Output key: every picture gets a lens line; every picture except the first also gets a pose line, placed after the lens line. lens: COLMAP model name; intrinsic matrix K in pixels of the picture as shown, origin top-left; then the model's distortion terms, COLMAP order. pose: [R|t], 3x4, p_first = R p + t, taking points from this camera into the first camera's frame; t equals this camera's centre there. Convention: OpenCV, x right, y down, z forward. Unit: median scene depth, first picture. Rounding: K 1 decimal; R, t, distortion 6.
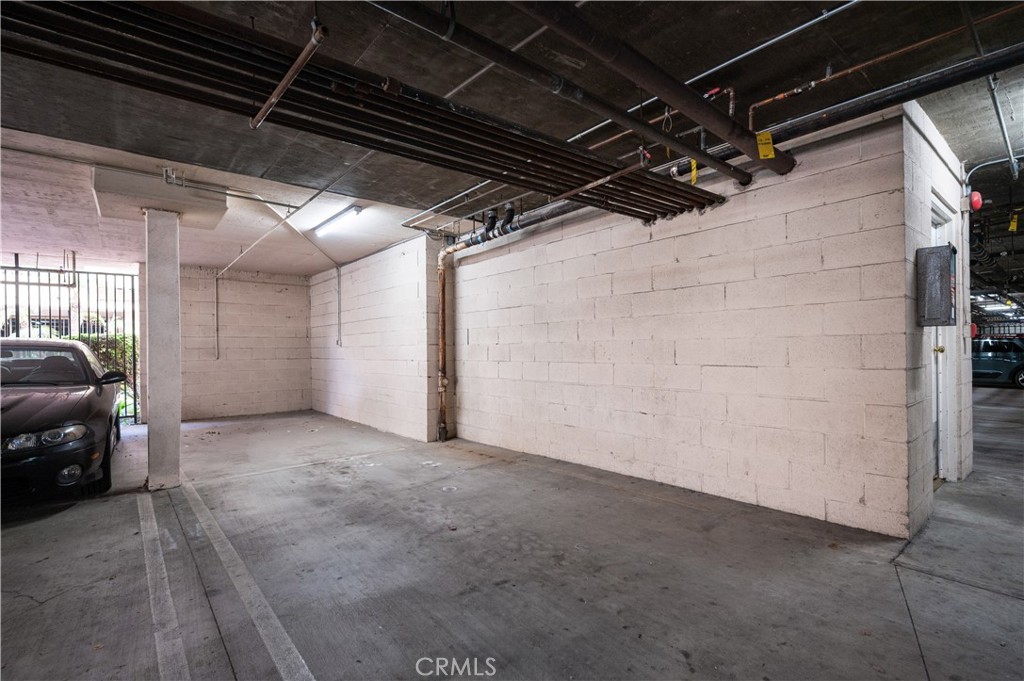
lens RADIAL K [[471.5, 0, 510.4], [0, 471.5, 346.9], [0, 0, 1]] dist [0.004096, 0.000542]
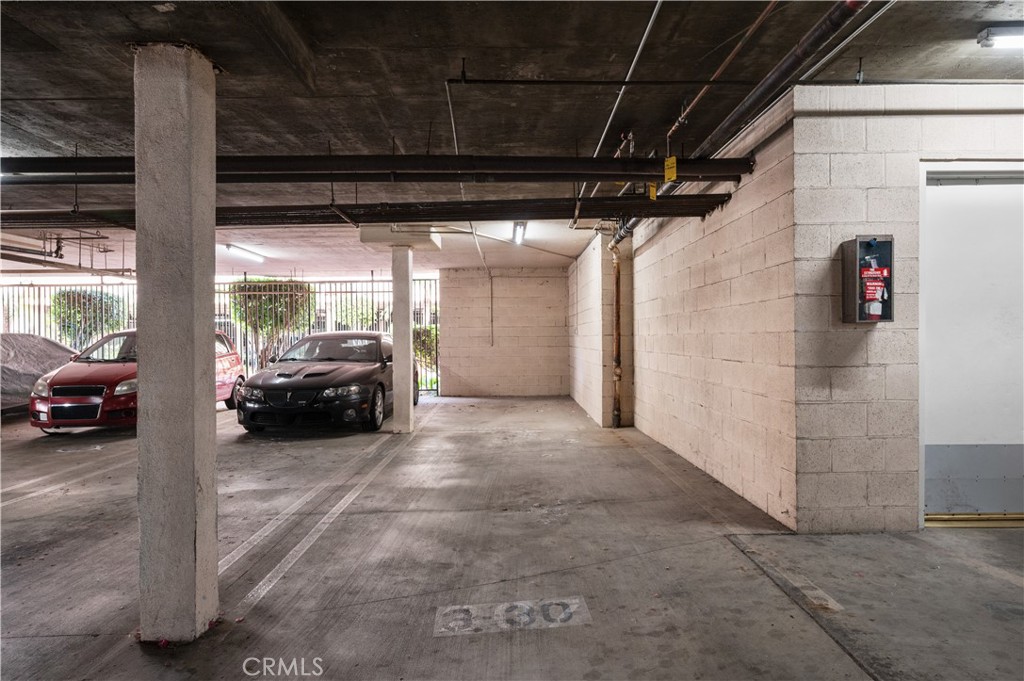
lens RADIAL K [[607.0, 0, 513.7], [0, 607.0, 339.3], [0, 0, 1]] dist [-0.001686, -0.000275]
pose [[0.773127, 0.005771, -0.634226, 0.528436], [0.002880, 0.999916, 0.012610, -0.013494], [0.634245, -0.011576, 0.773045, -0.176365]]
